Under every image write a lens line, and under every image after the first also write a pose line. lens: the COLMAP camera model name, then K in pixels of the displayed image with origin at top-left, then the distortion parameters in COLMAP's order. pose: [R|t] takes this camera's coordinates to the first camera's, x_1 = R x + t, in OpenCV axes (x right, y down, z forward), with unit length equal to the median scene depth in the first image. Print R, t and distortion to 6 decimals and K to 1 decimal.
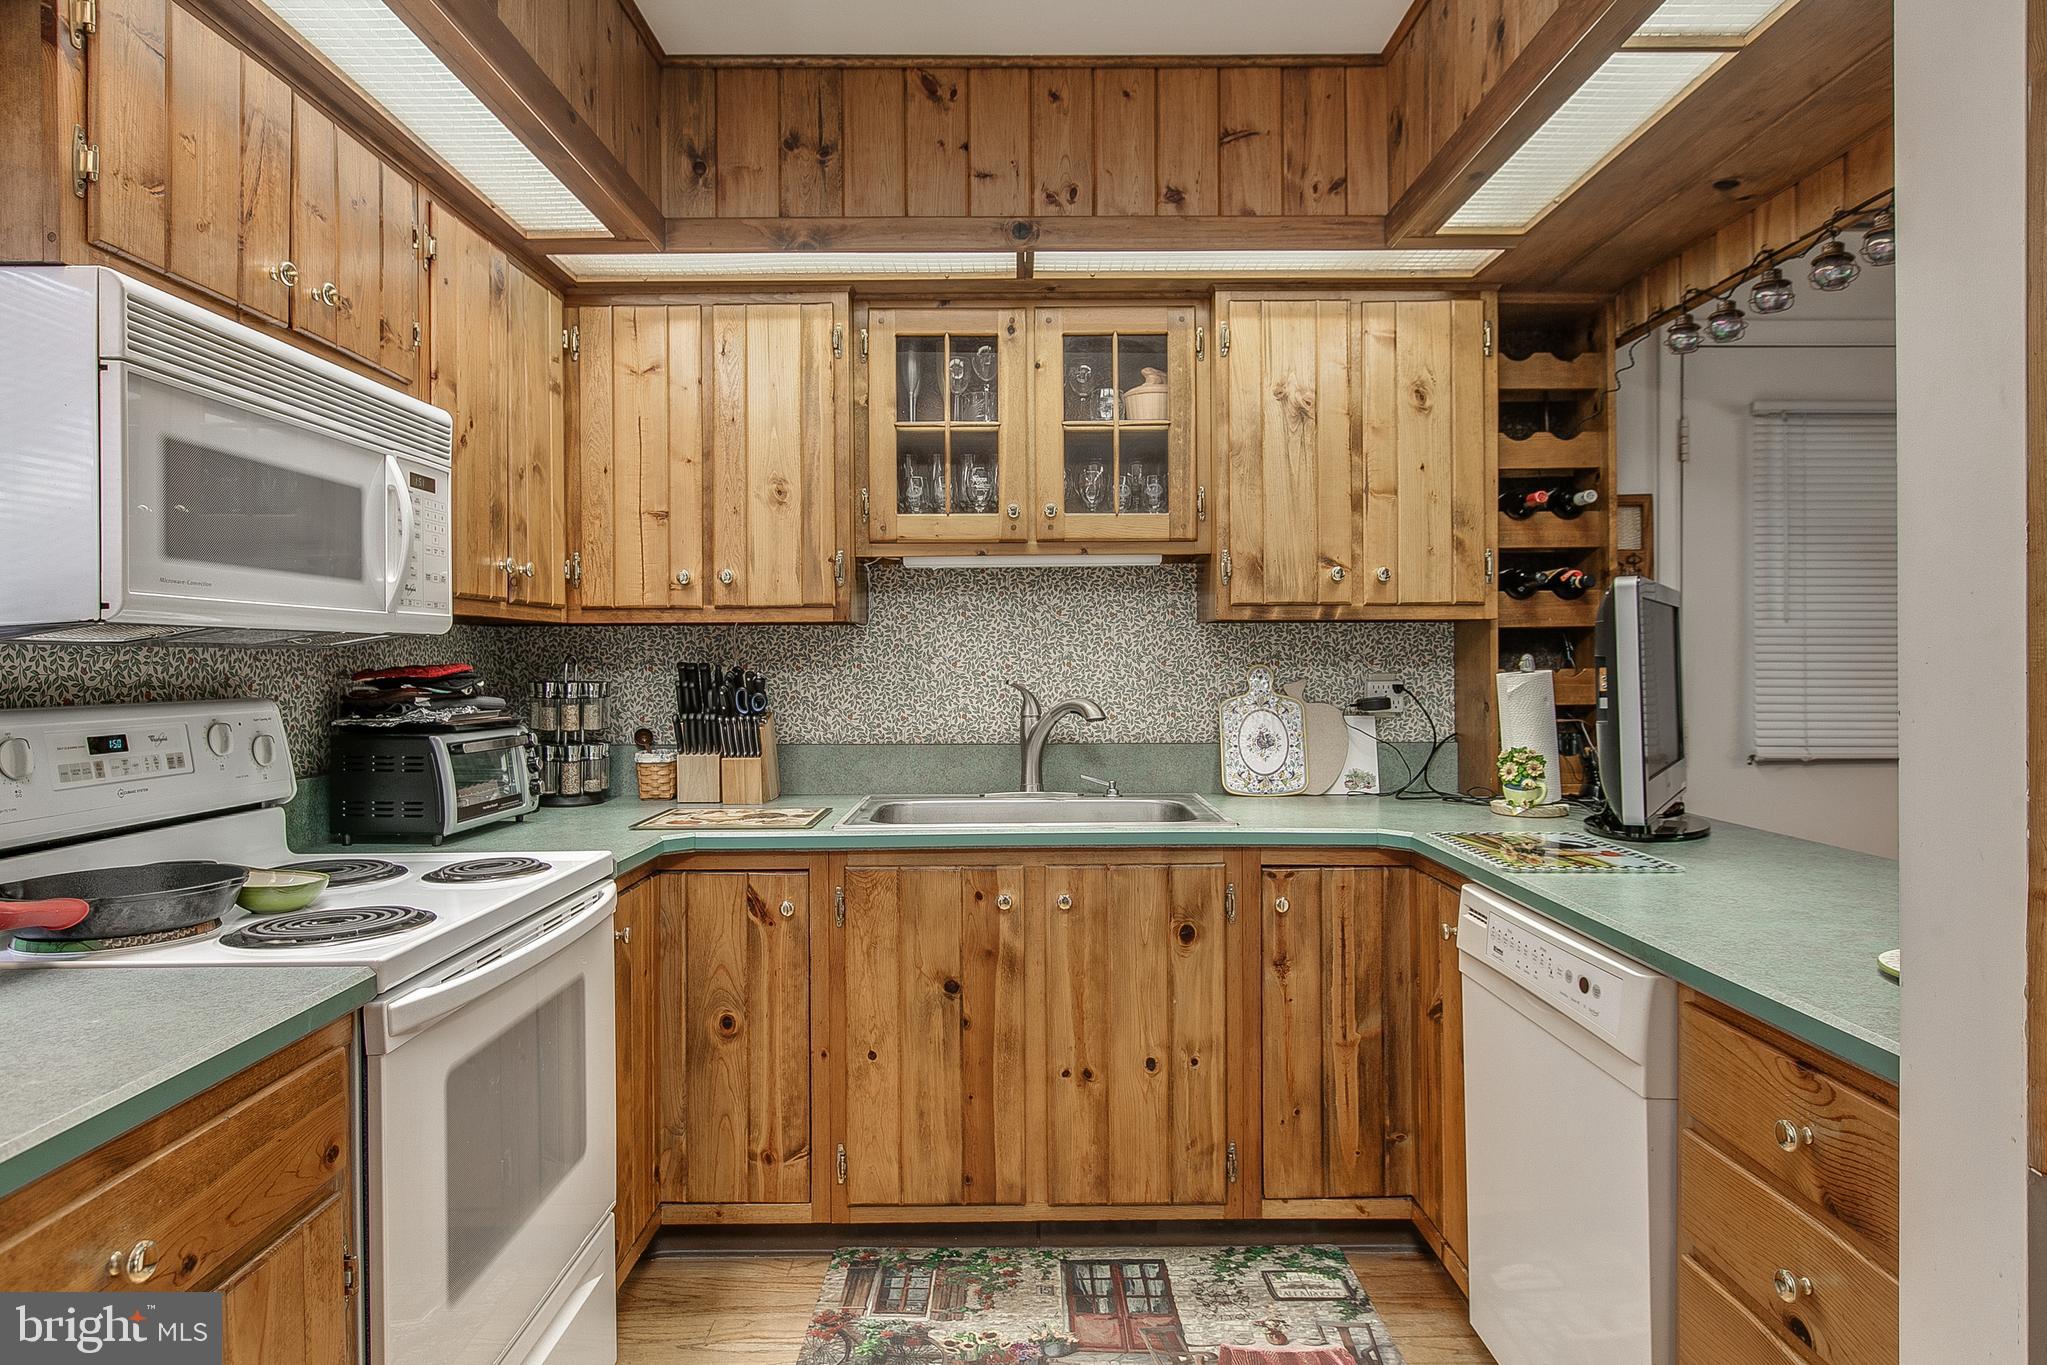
lens RADIAL K [[1184.5, 0, 1020.5], [0, 1184.5, 670.3], [0, 0, 1]] dist [-0.003511, -0.000003]
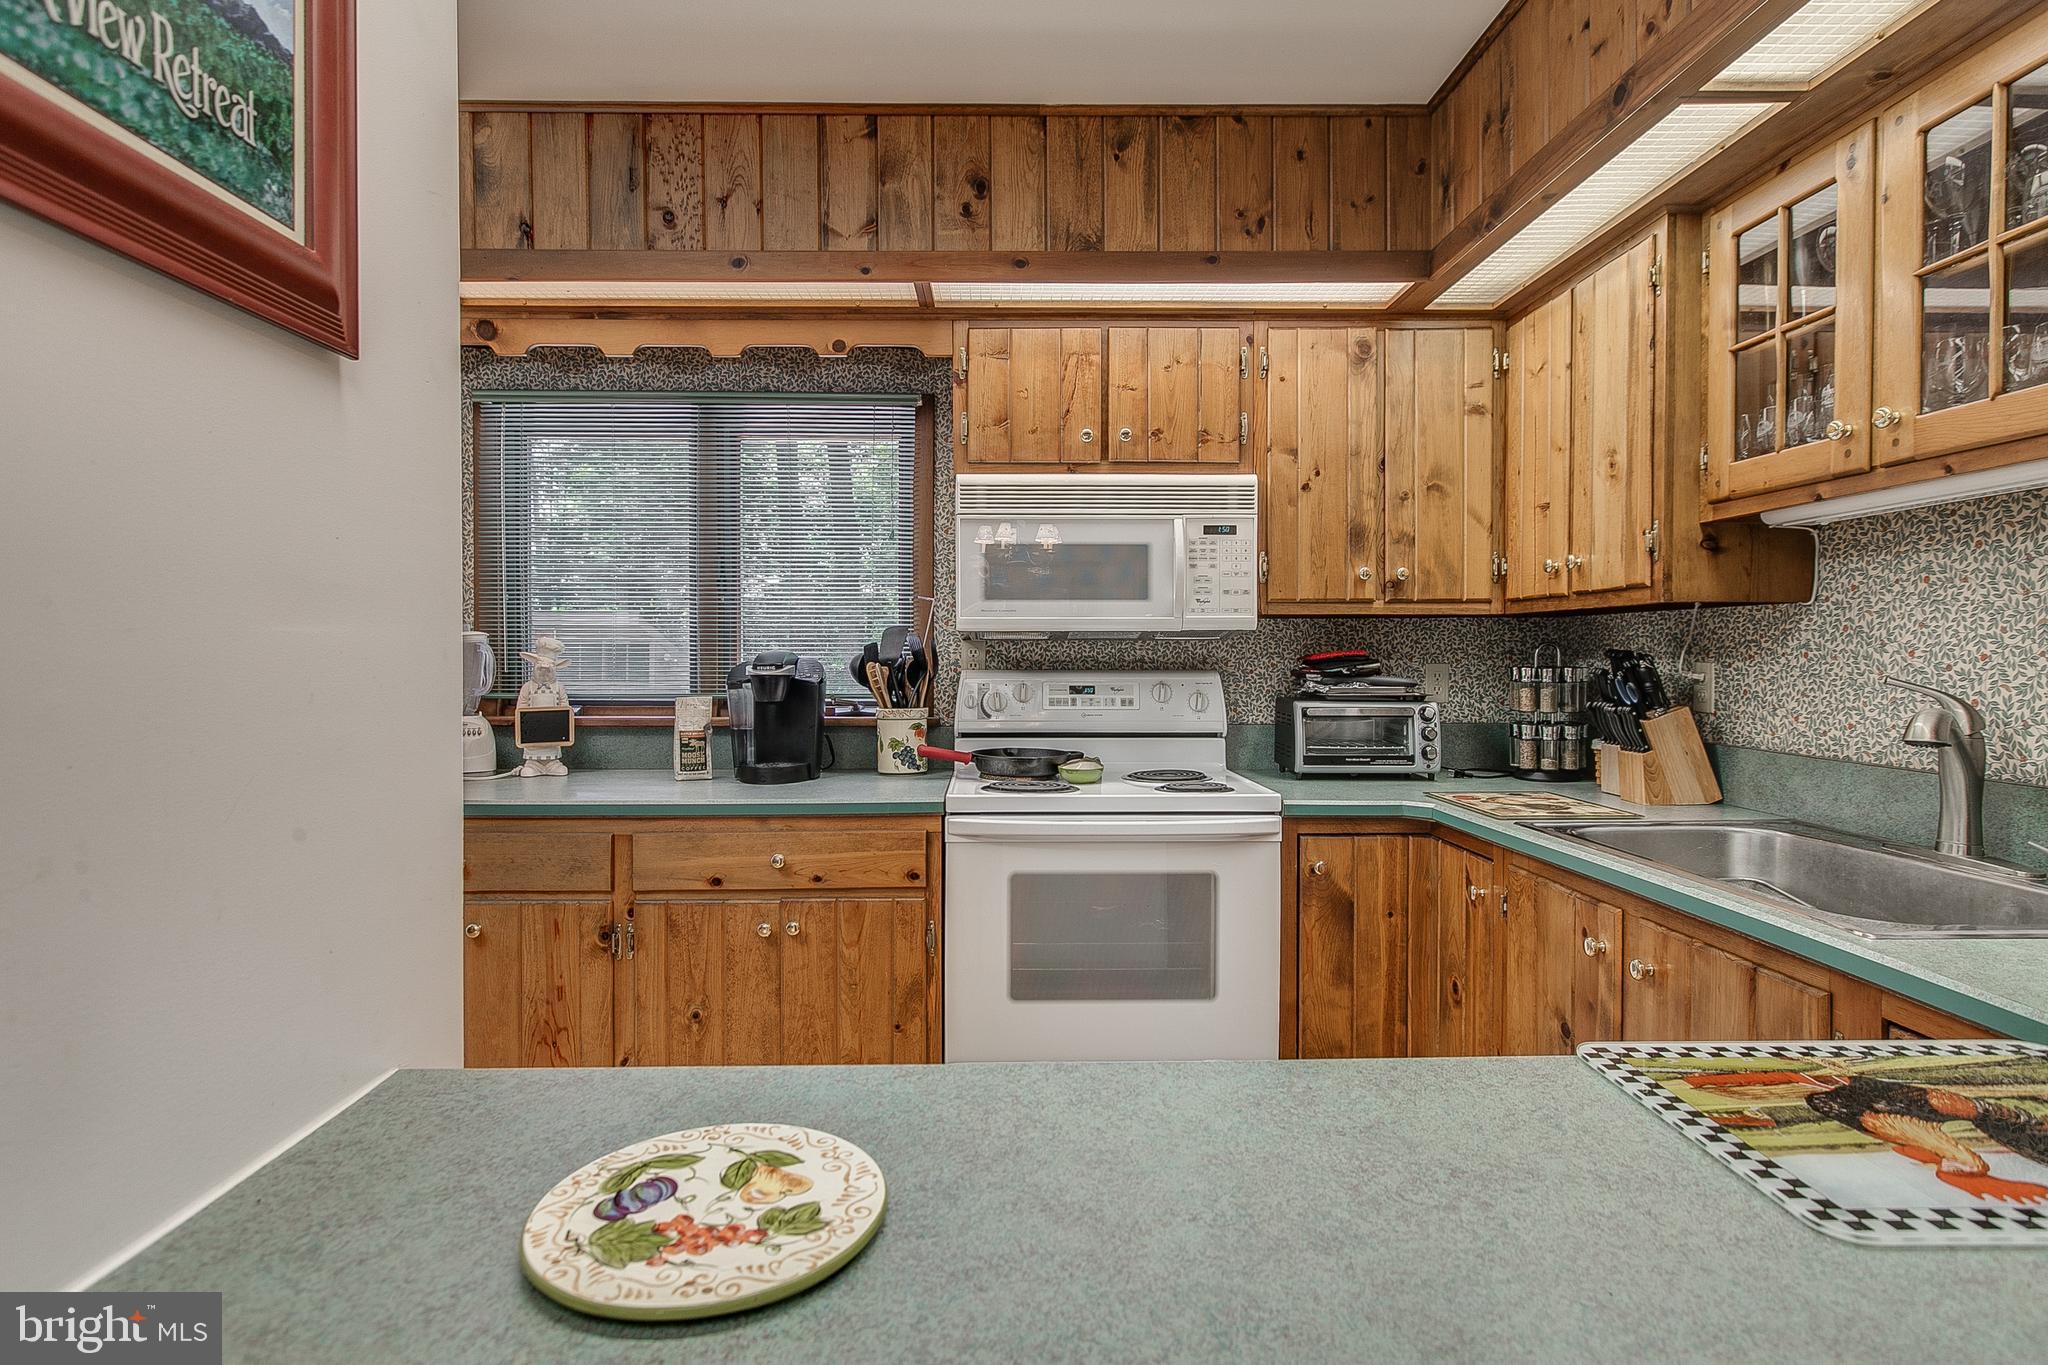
lens RADIAL K [[1051.6, 0, 1016.9], [0, 1051.6, 670.8], [0, 0, 1]] dist [-0.000923, 0.000124]
pose [[0.020116, 0.022317, -0.999549, 0.683164], [-0.007967, 0.999723, 0.022161, -0.005417], [0.999766, 0.007517, 0.020288, 0.586428]]
